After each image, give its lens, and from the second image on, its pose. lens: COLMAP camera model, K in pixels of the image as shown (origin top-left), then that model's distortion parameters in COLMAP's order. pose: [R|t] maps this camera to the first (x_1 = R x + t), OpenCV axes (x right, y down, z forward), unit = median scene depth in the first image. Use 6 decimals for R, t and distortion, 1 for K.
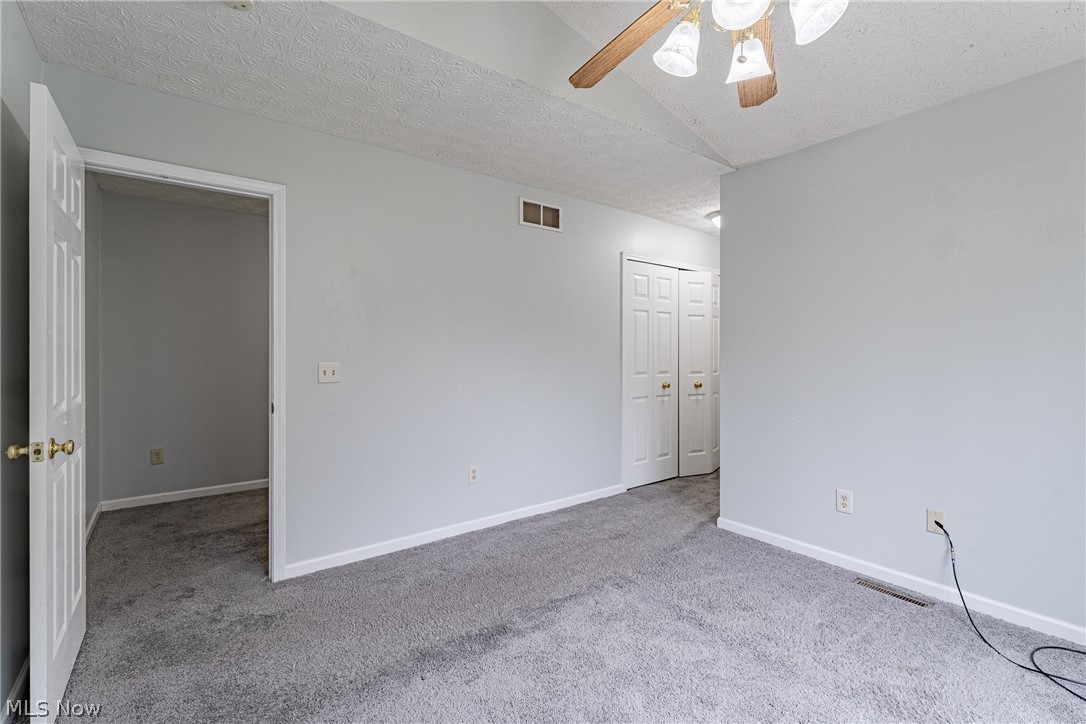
lens RADIAL K [[480.3, 0, 543.7], [0, 480.3, 352.2], [0, 0, 1]] dist [0.000046, -0.000076]
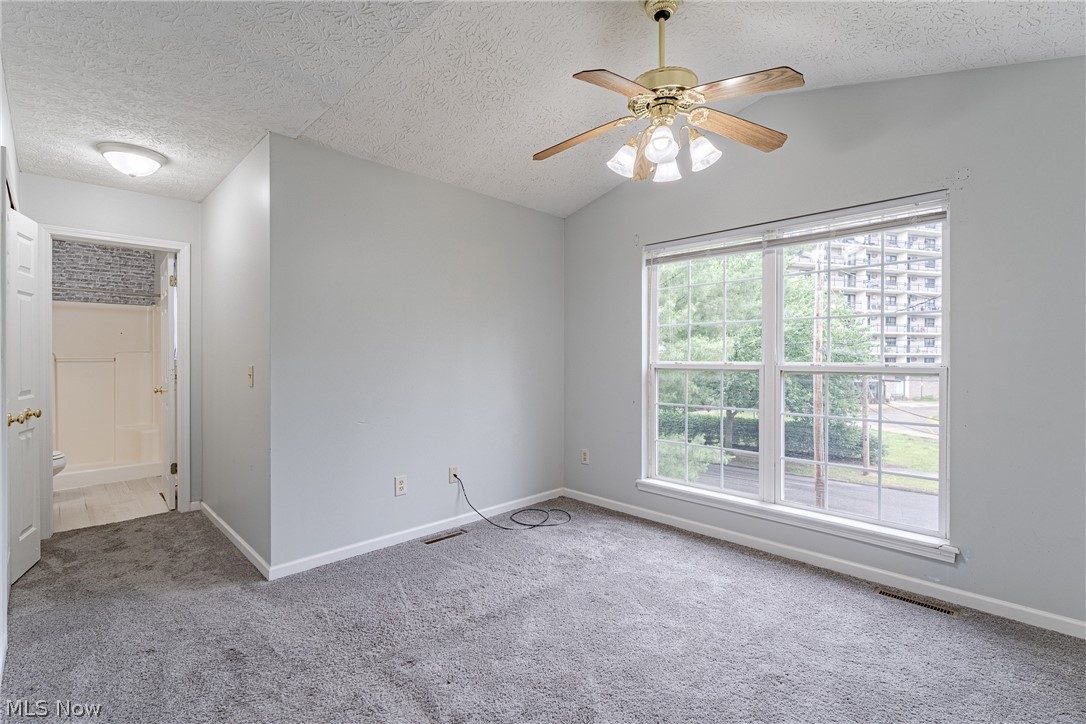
lens RADIAL K [[491.8, 0, 536.8], [0, 491.8, 358.4], [0, 0, 1]] dist [0.001305, 0.000196]
pose [[-0.118972, -0.002949, 0.992893, -0.595084], [0.000303, 0.999995, 0.003007, -0.000240], [-0.992898, 0.000659, -0.118970, 0.815852]]
